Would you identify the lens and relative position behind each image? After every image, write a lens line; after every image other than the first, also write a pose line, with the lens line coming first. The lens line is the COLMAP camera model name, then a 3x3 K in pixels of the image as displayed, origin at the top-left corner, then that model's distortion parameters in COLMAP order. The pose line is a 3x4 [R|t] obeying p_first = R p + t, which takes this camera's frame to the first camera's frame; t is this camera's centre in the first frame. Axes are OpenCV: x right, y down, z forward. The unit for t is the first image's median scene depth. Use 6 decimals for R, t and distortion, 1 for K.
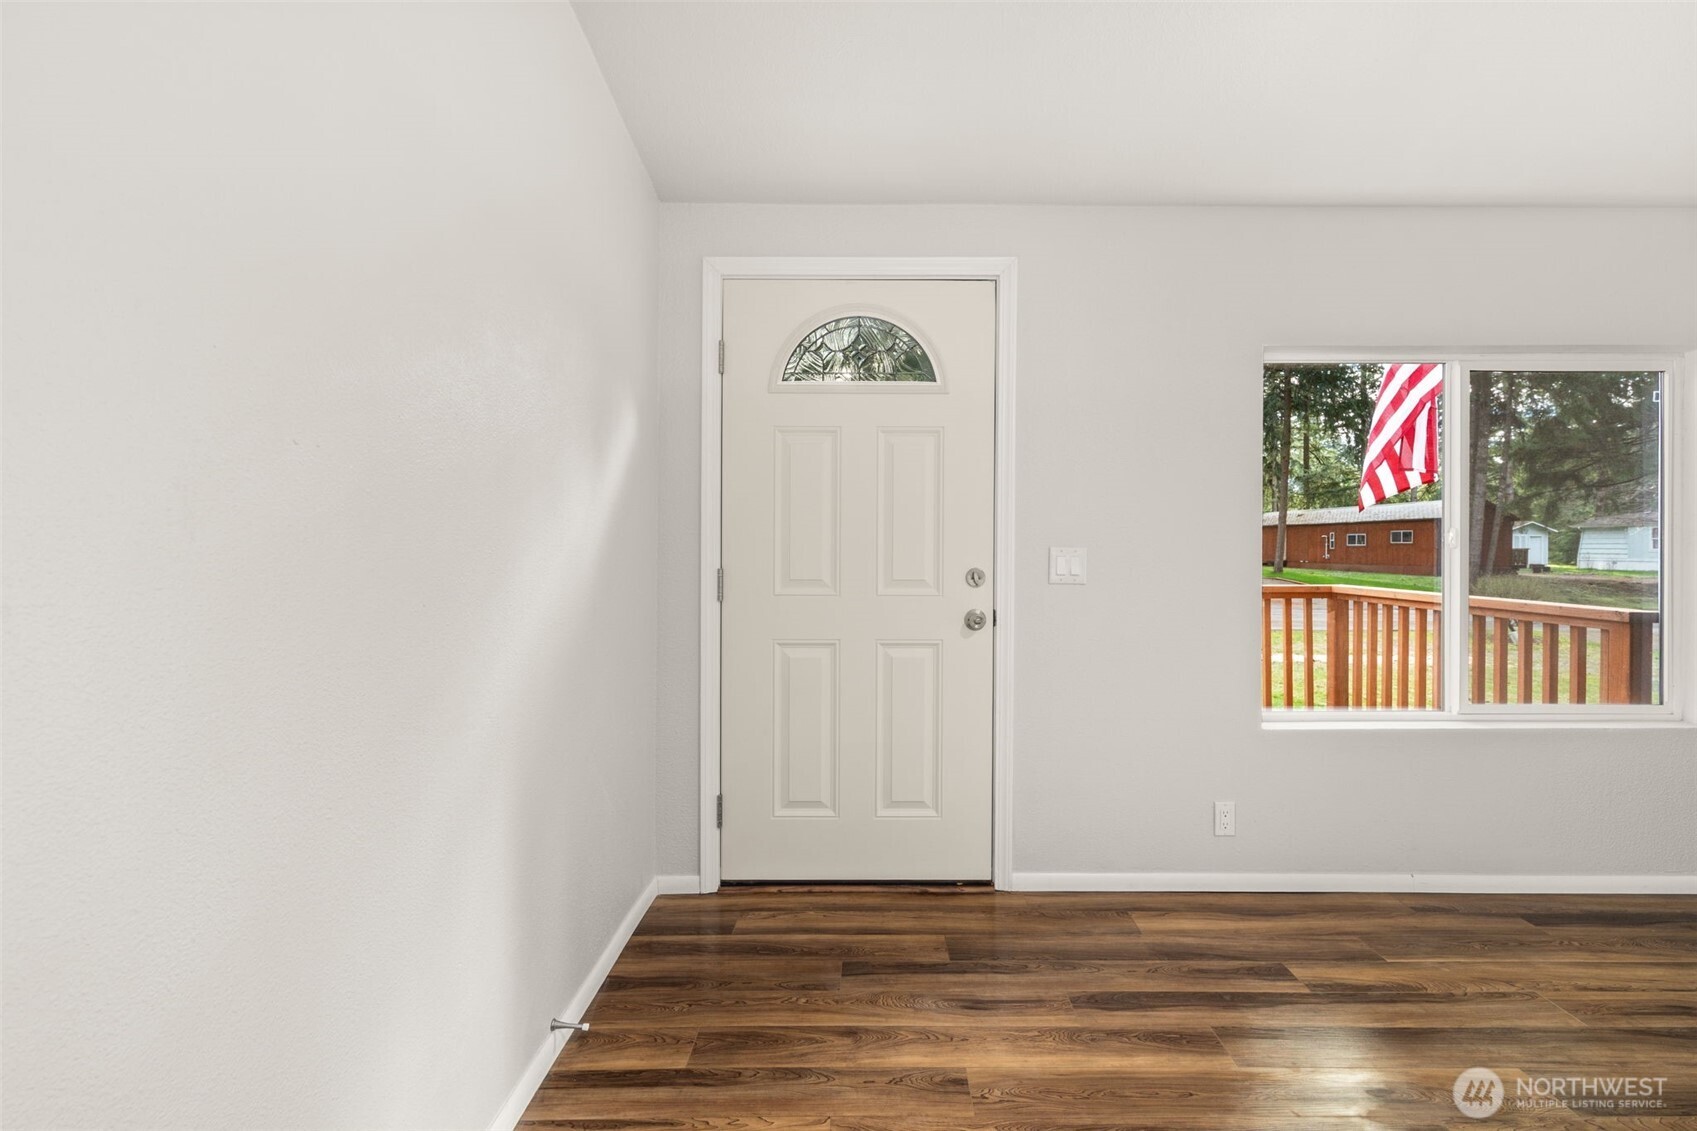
lens RADIAL K [[783.4, 0, 874.1], [0, 783.4, 556.0], [0, 0, 1]] dist [-0.001141, 0.000645]
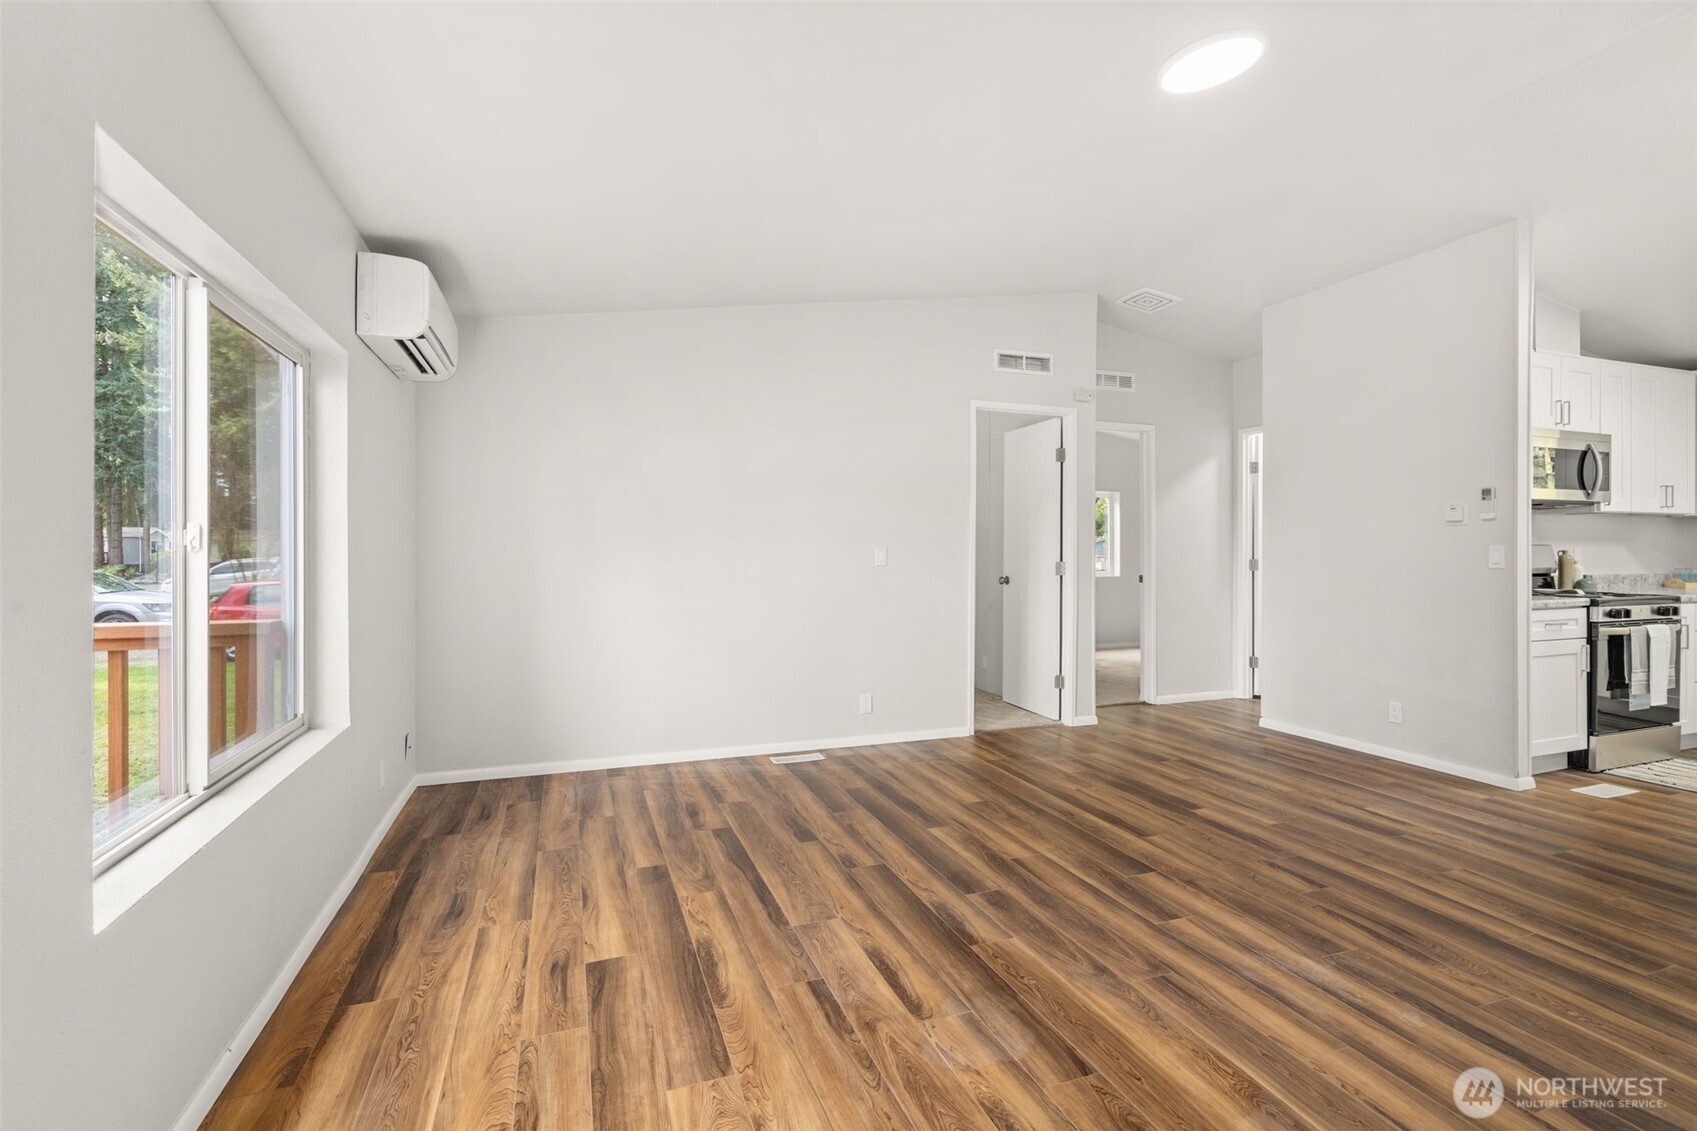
lens RADIAL K [[774.4, 0, 846.4], [0, 774.4, 549.1], [0, 0, 1]] dist [-0.003174, 0.000419]
pose [[-0.338870, 0.001697, 0.940832, -0.096391], [0.010505, 0.999943, 0.001980, -0.007107], [-0.940775, 0.010554, -0.338868, 0.726875]]
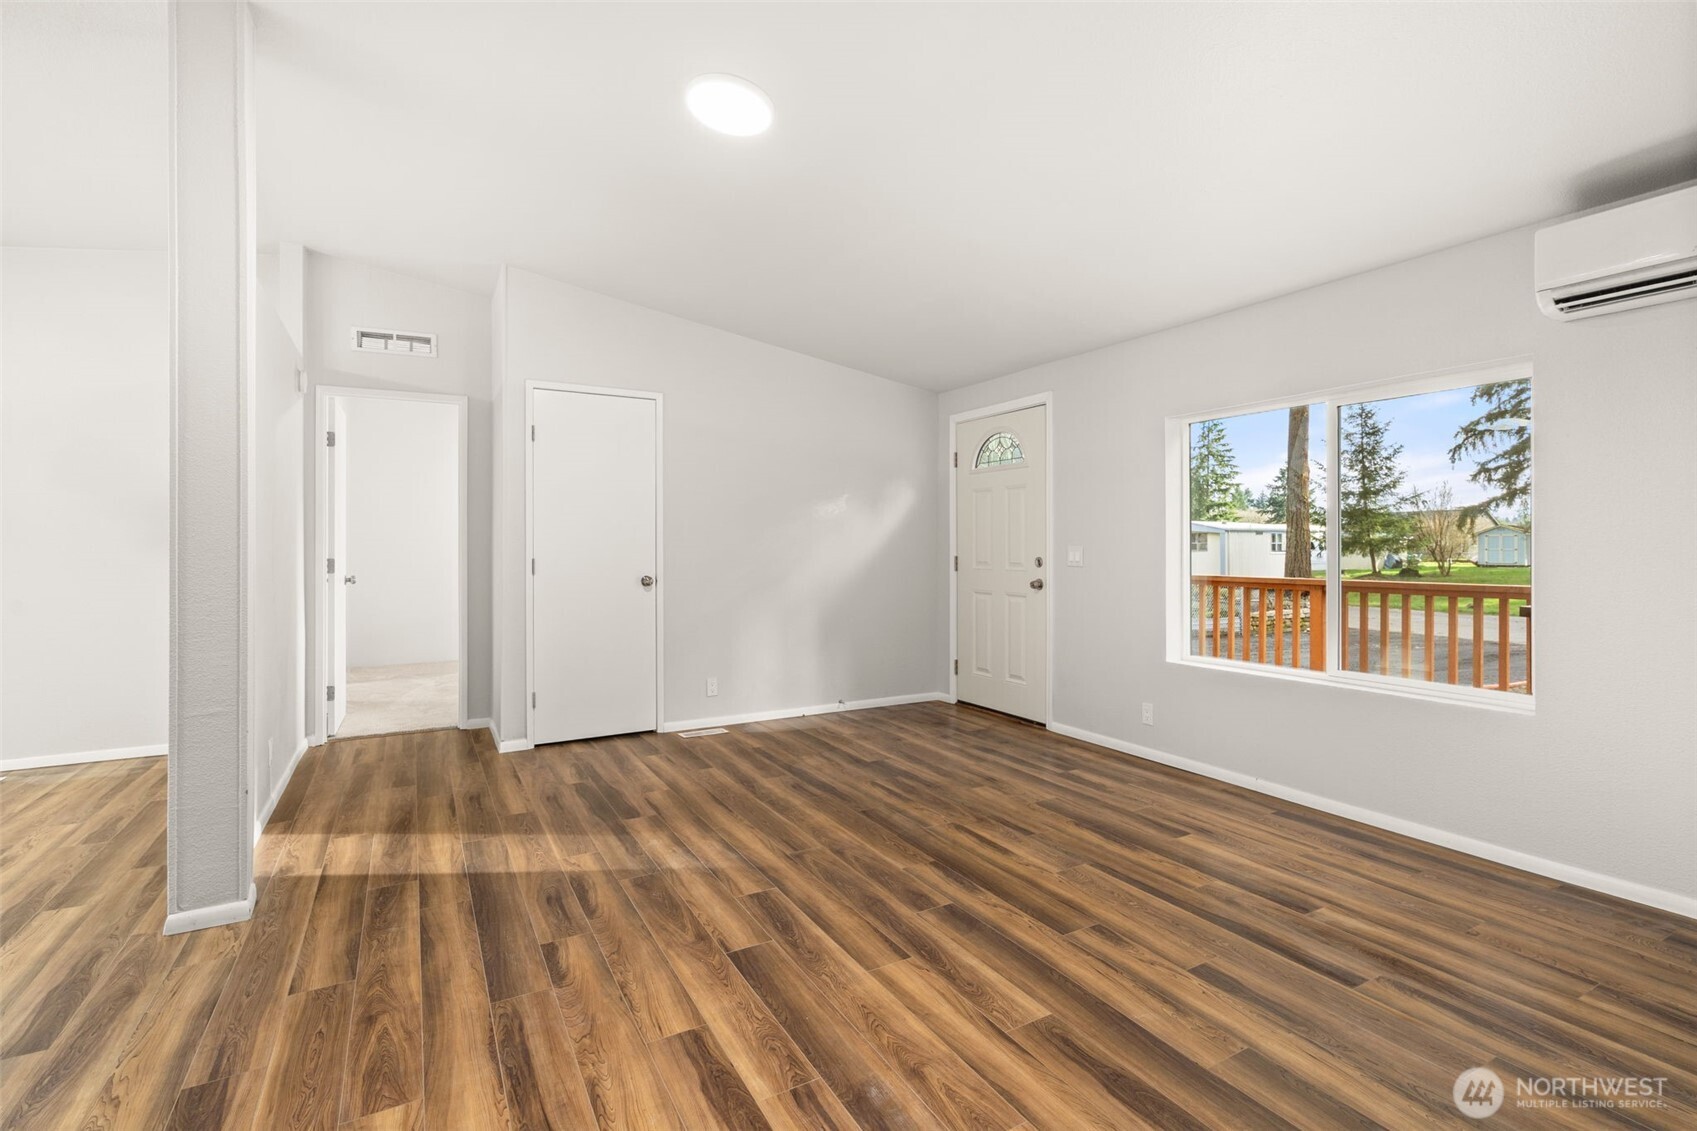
lens RADIAL K [[774.4, 0, 846.4], [0, 774.4, 549.1], [0, 0, 1]] dist [-0.003174, 0.000419]
pose [[0.486739, 0.001395, -0.873546, 1.536513], [-0.008073, 0.999963, -0.002901, 0.005543], [0.873510, 0.008464, 0.486732, -0.319293]]
